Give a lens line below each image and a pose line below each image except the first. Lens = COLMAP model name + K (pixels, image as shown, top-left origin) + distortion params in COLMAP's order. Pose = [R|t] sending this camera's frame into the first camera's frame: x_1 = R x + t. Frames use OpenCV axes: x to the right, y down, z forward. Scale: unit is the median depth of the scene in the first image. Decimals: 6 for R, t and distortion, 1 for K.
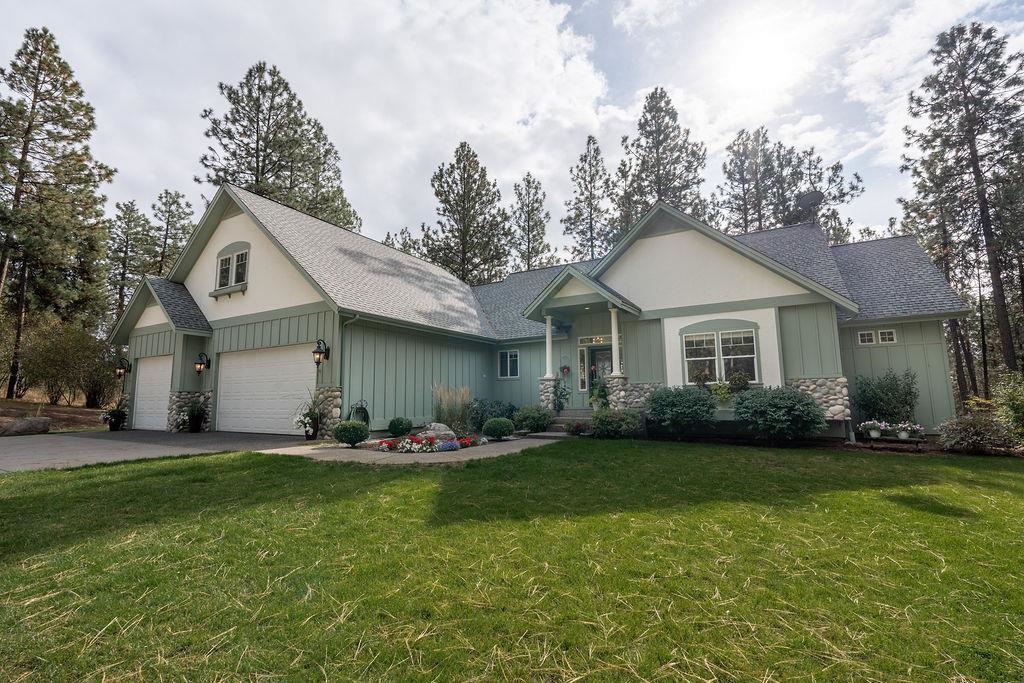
lens RADIAL K [[447.8, 0, 513.6], [0, 447.8, 339.9], [0, 0, 1]] dist [-0.003991, -0.000856]
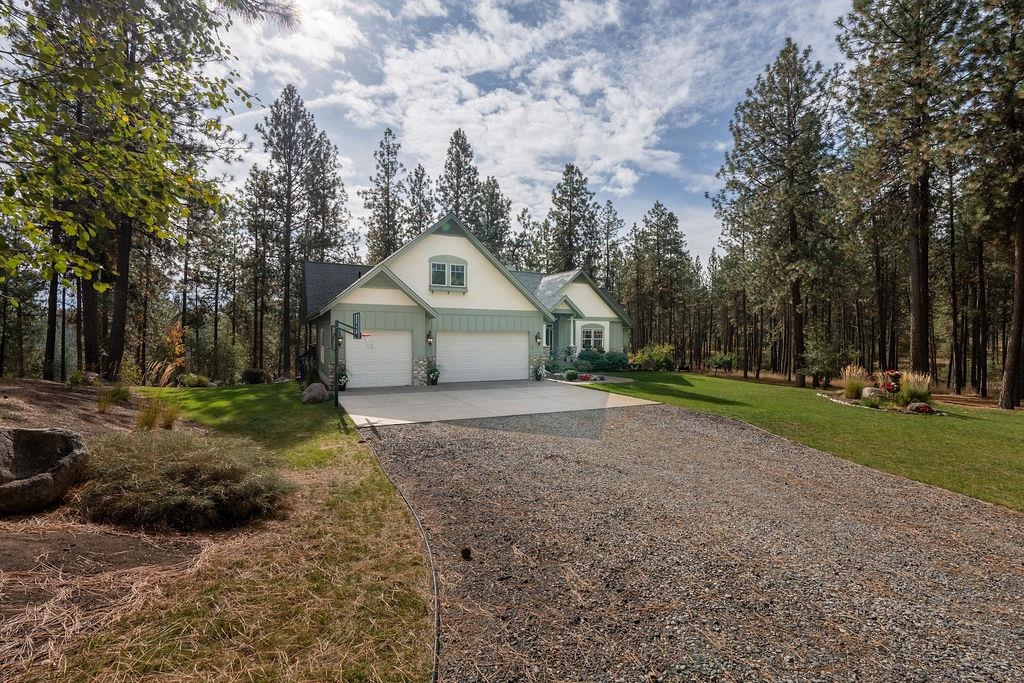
lens RADIAL K [[449.4, 0, 516.4], [0, 449.4, 333.0], [0, 0, 1]] dist [0.000362, 0.000681]
pose [[0.547421, 0.018680, 0.836649, -0.846842], [-0.125170, 0.990332, 0.059788, -0.040472], [-0.827443, -0.137453, 0.544467, -0.007606]]
